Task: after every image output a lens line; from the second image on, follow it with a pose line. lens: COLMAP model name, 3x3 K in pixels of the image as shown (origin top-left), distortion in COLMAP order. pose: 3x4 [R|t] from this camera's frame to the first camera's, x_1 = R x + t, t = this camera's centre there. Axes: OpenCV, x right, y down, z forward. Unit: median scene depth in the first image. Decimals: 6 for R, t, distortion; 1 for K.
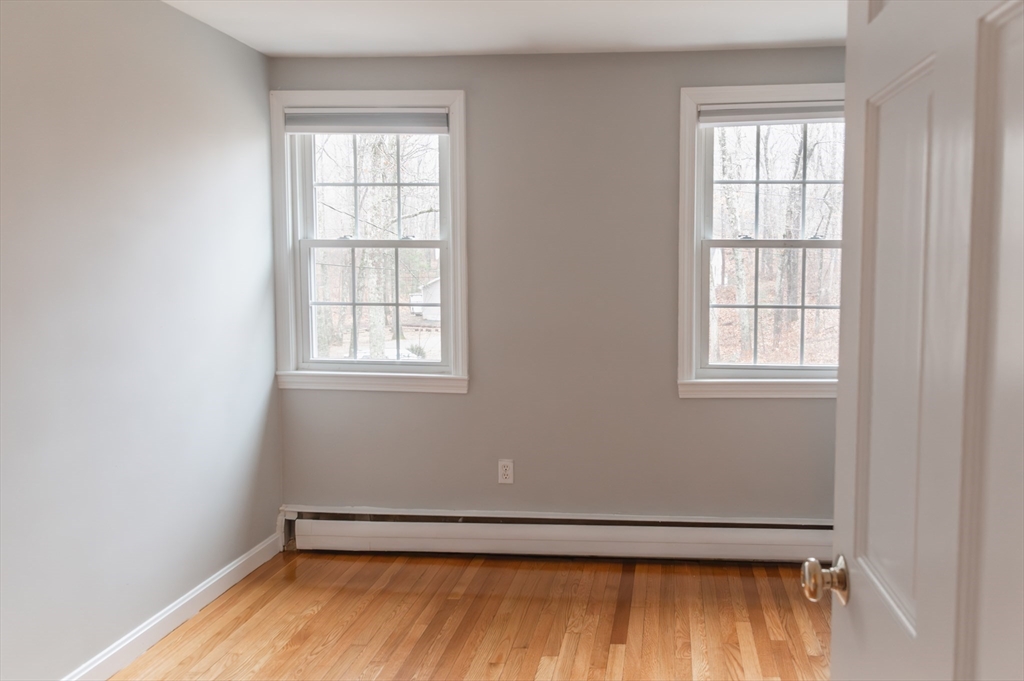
lens RADIAL K [[747.3, 0, 512.0], [0, 747.3, 340.5], [0, 0, 1]] dist [-0.111794, 0.000109]
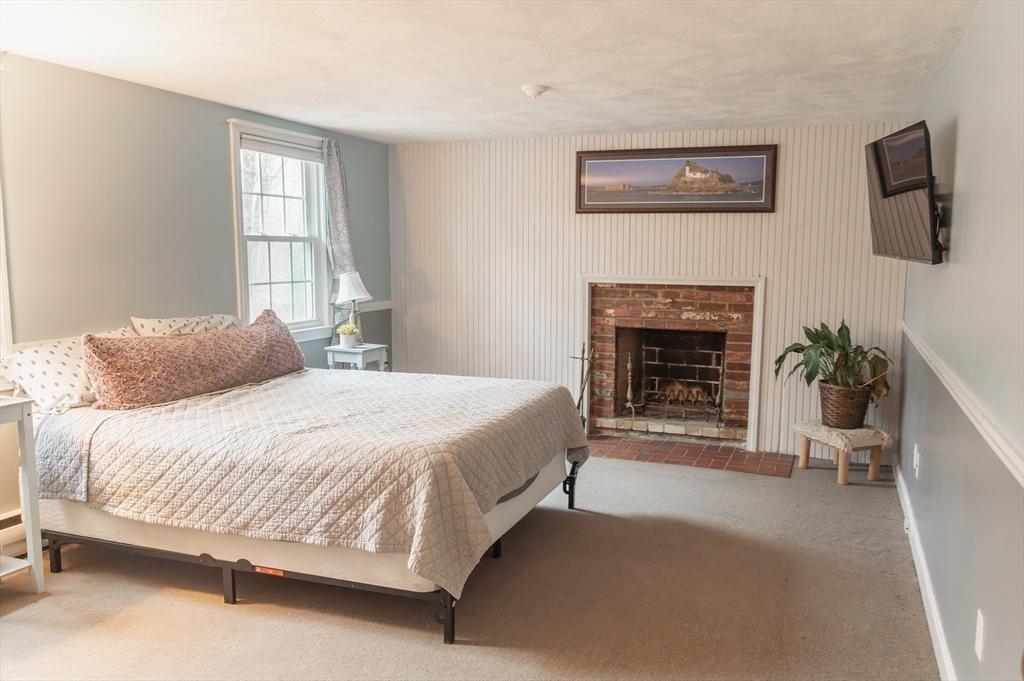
lens RADIAL K [[747.3, 0, 512.0], [0, 747.3, 340.5], [0, 0, 1]] dist [-0.111794, 0.000109]
pose [[0.366956, -0.091968, 0.925681, -0.855012], [0.070861, 0.994973, 0.070762, -0.005660], [-0.927535, 0.039628, 0.371629, 0.063471]]
